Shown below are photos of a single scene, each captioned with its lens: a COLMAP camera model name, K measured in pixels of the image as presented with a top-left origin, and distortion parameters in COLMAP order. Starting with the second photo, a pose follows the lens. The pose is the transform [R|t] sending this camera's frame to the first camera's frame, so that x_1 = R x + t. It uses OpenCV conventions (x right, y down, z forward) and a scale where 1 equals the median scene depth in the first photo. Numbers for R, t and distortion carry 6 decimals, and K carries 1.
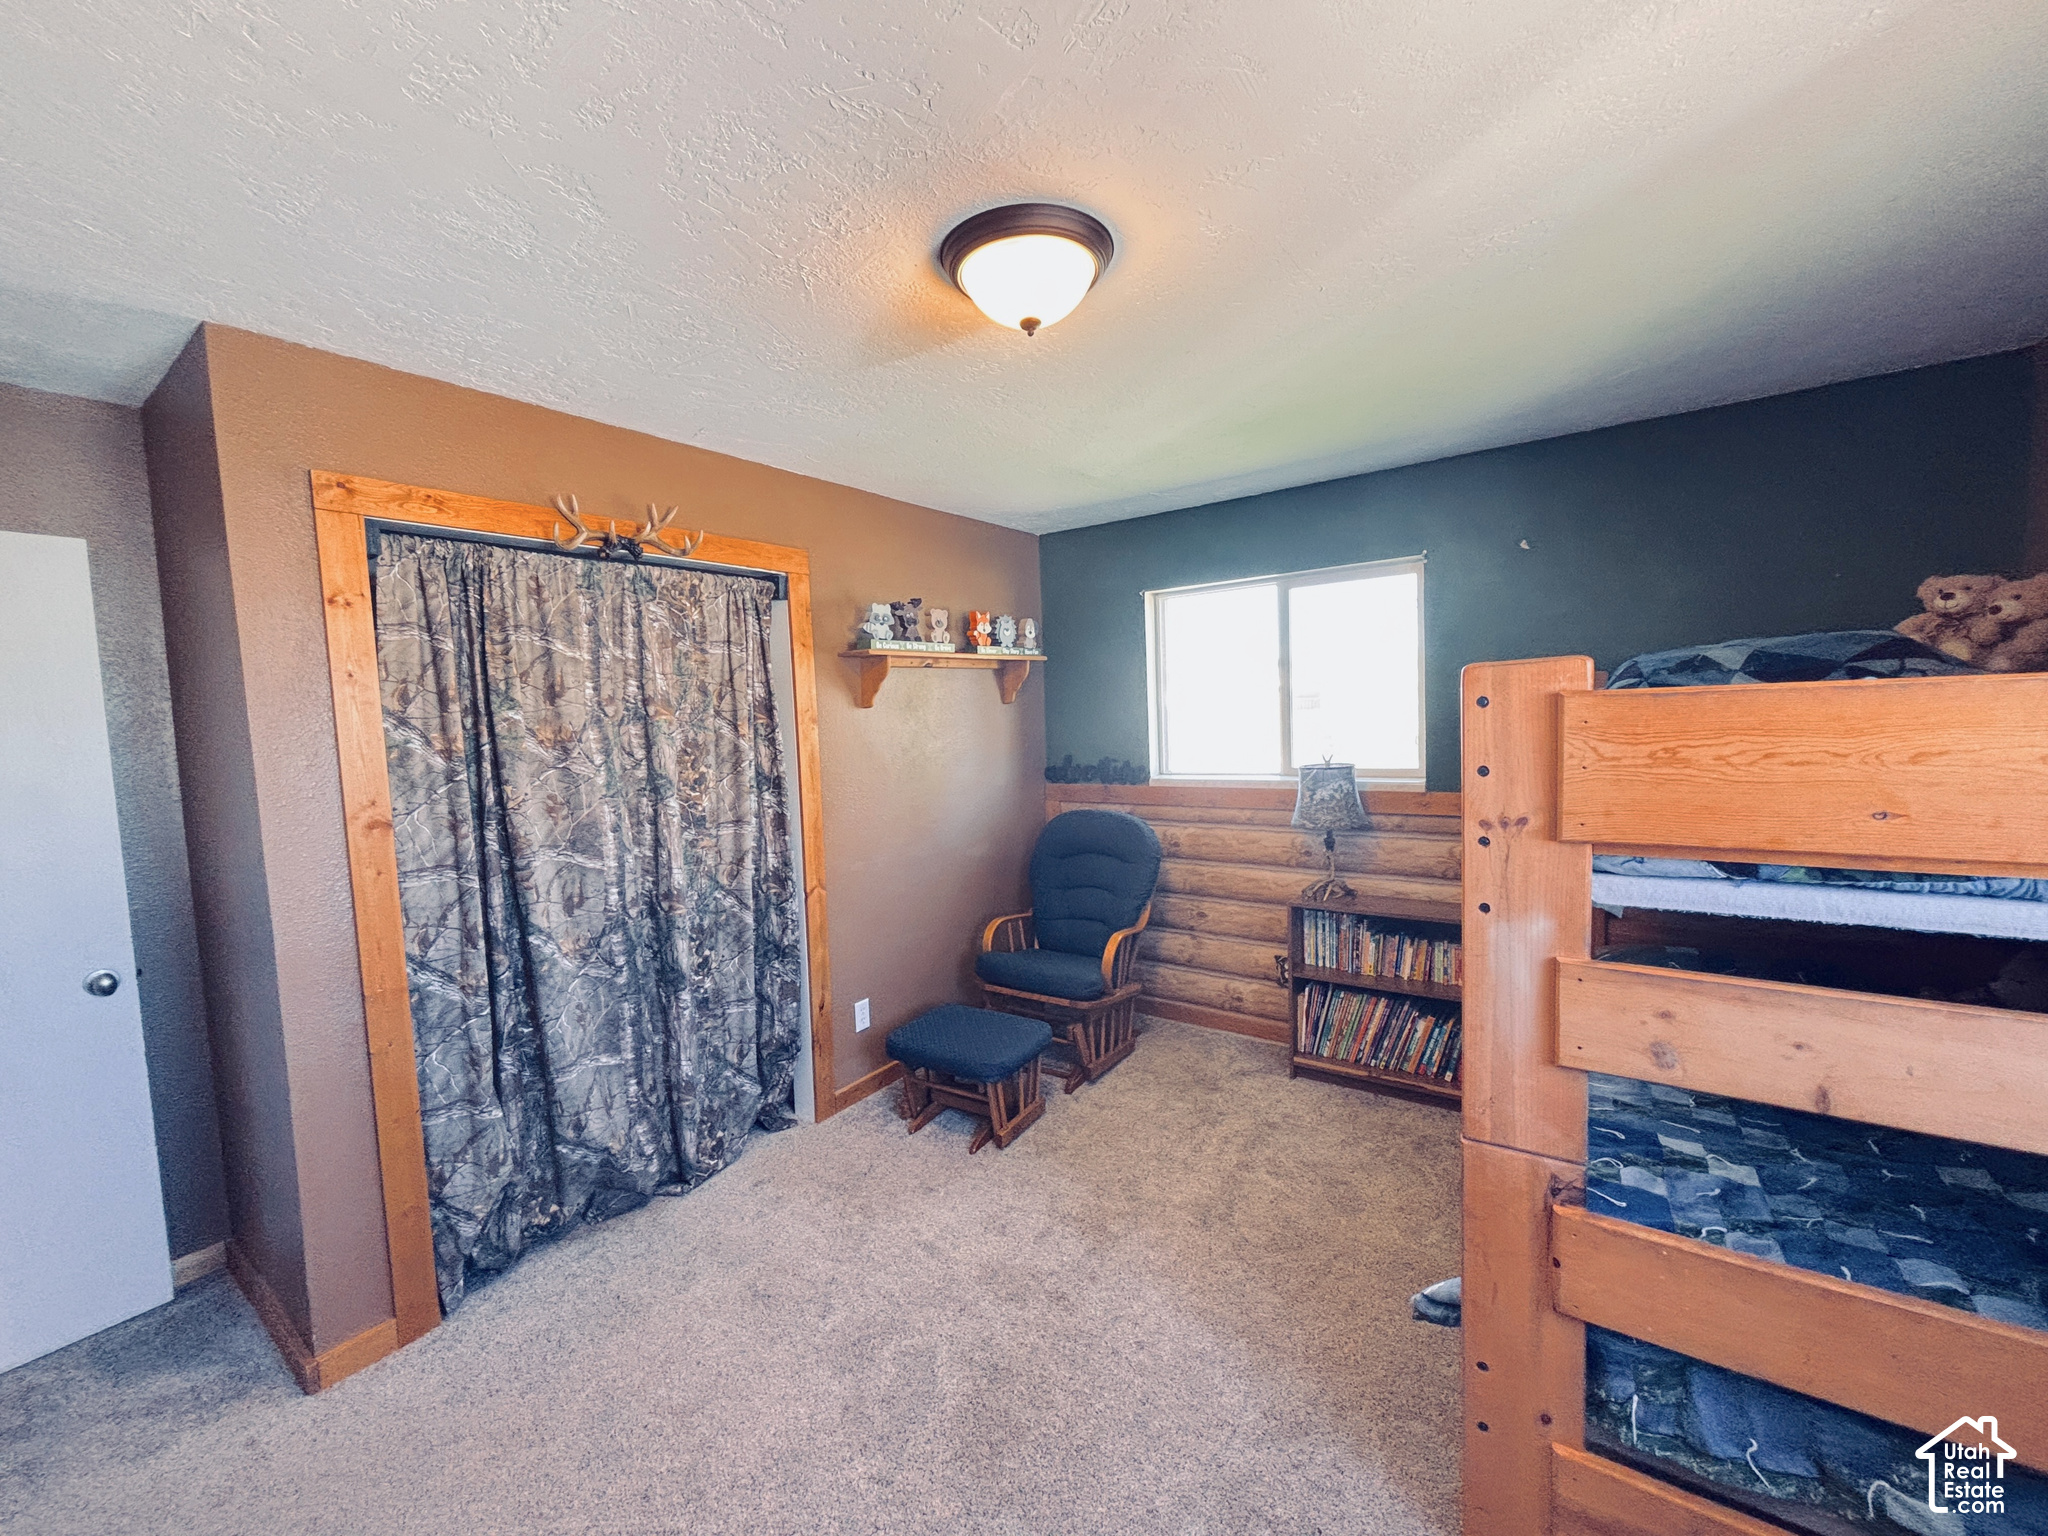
lens RADIAL K [[822.5, 0, 1030.6], [0, 822.5, 767.5], [0, 0, 1]] dist [-0.000294, -0.000617]
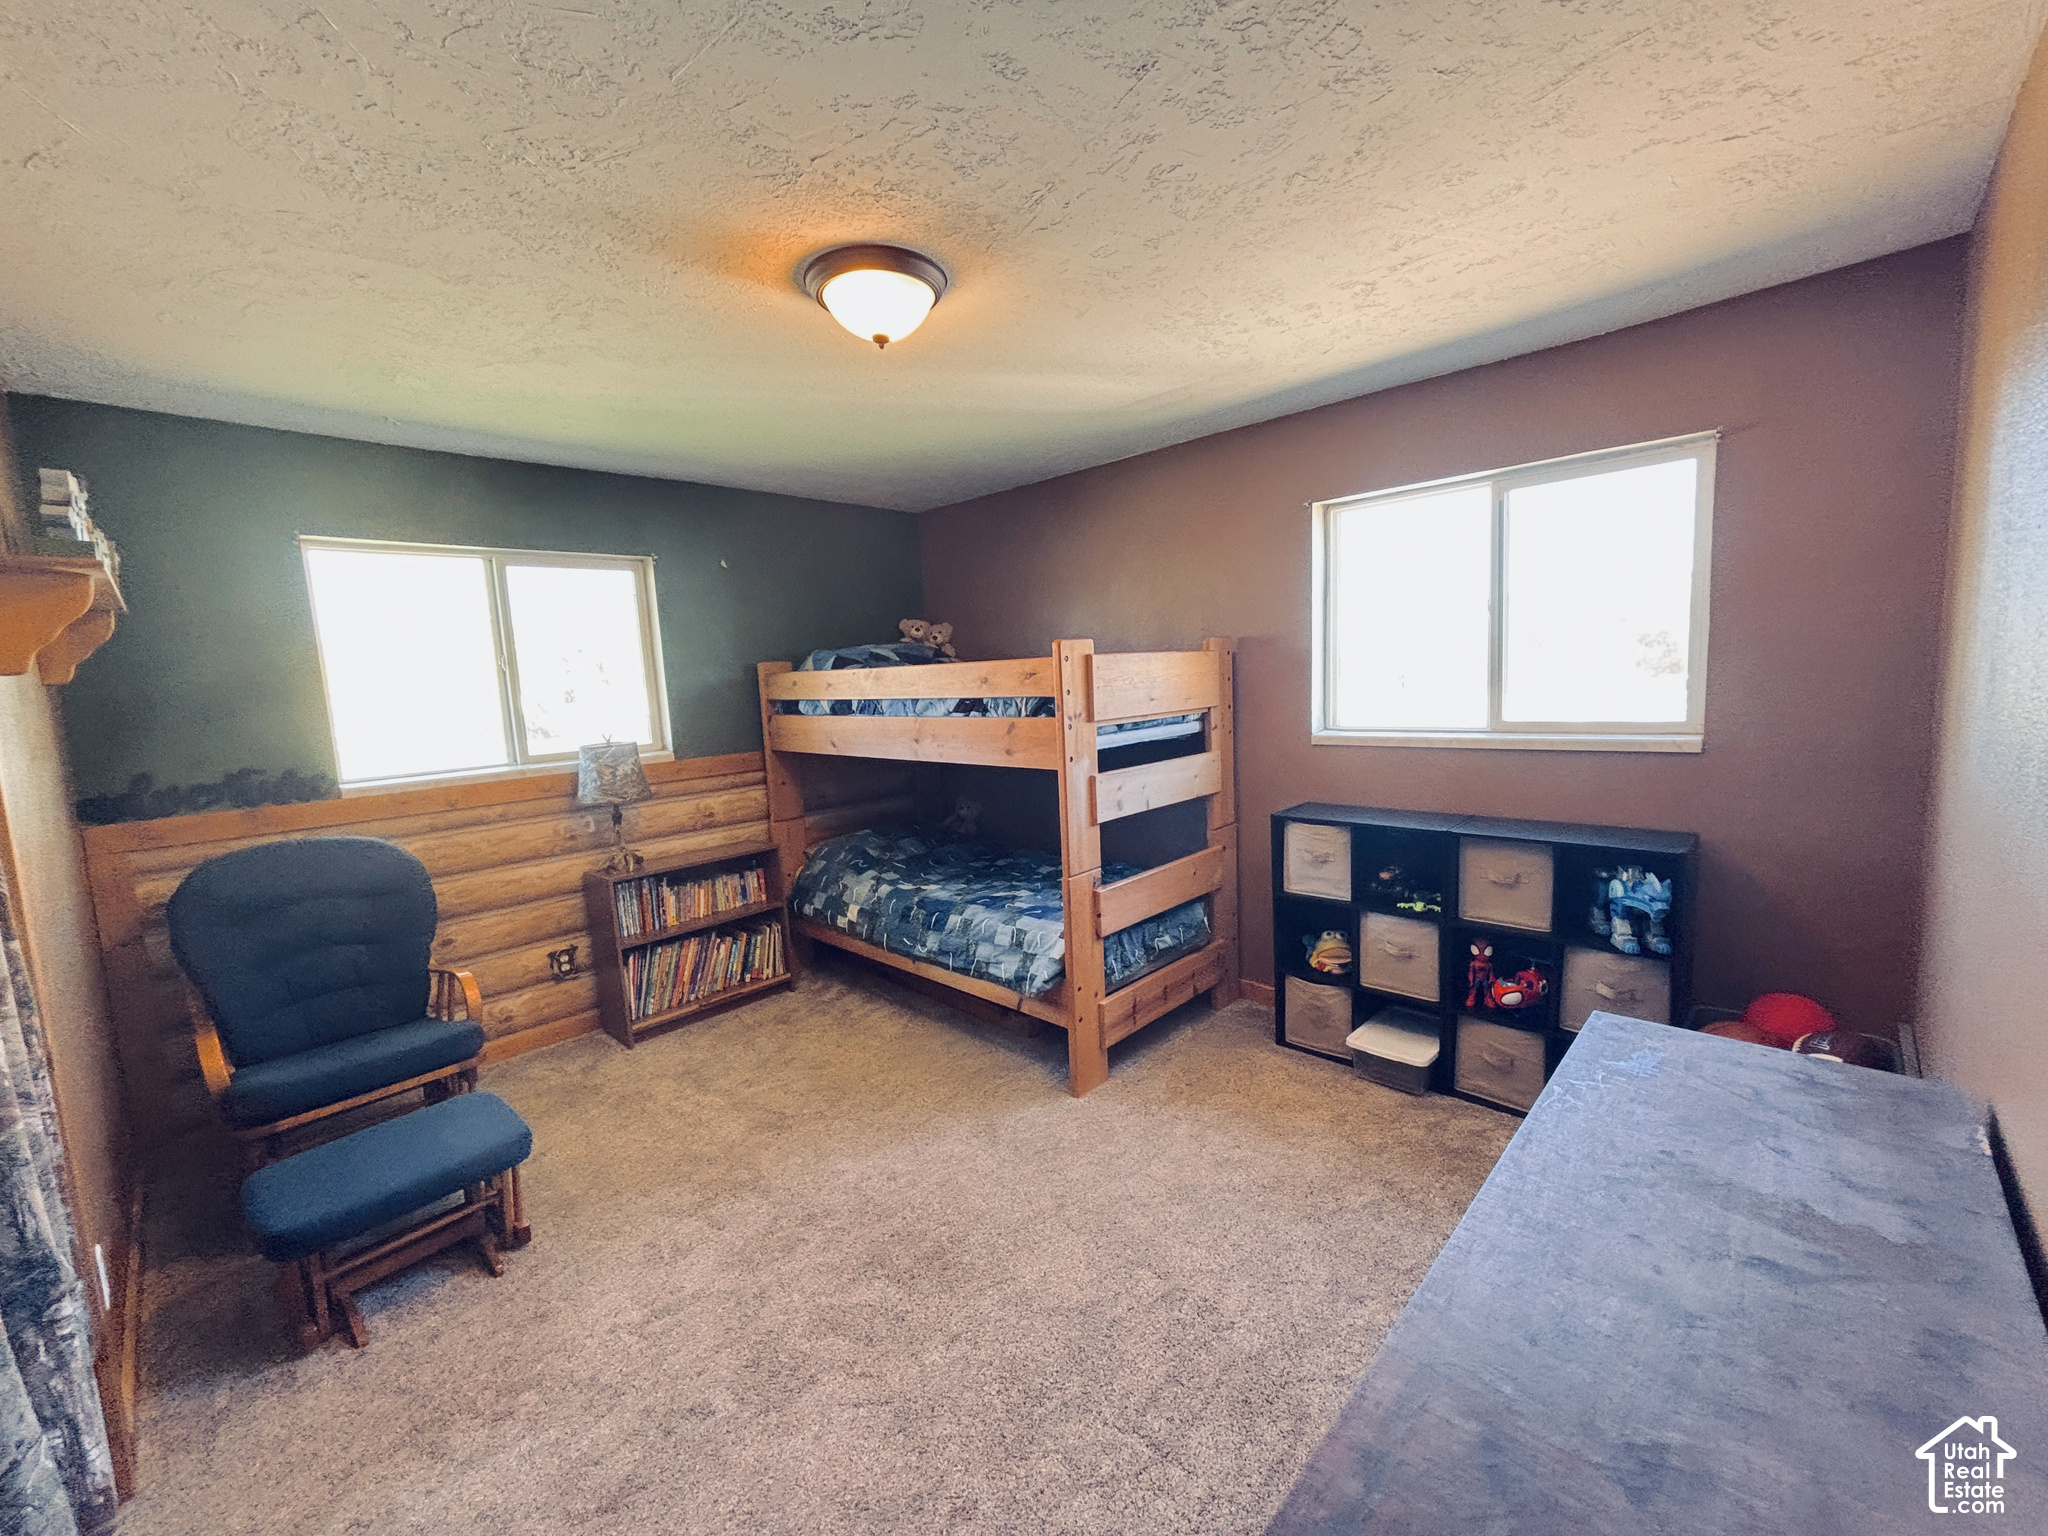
lens RADIAL K [[822.5, 0, 1031.5], [0, 822.5, 768.0], [0, 0, 1]] dist [-0.000294, -0.000617]
pose [[0.137678, -0.084270, 0.986886, -0.614053], [0.112072, 0.991301, 0.069012, 0.016285], [-0.984116, 0.101101, 0.145925, 0.331259]]
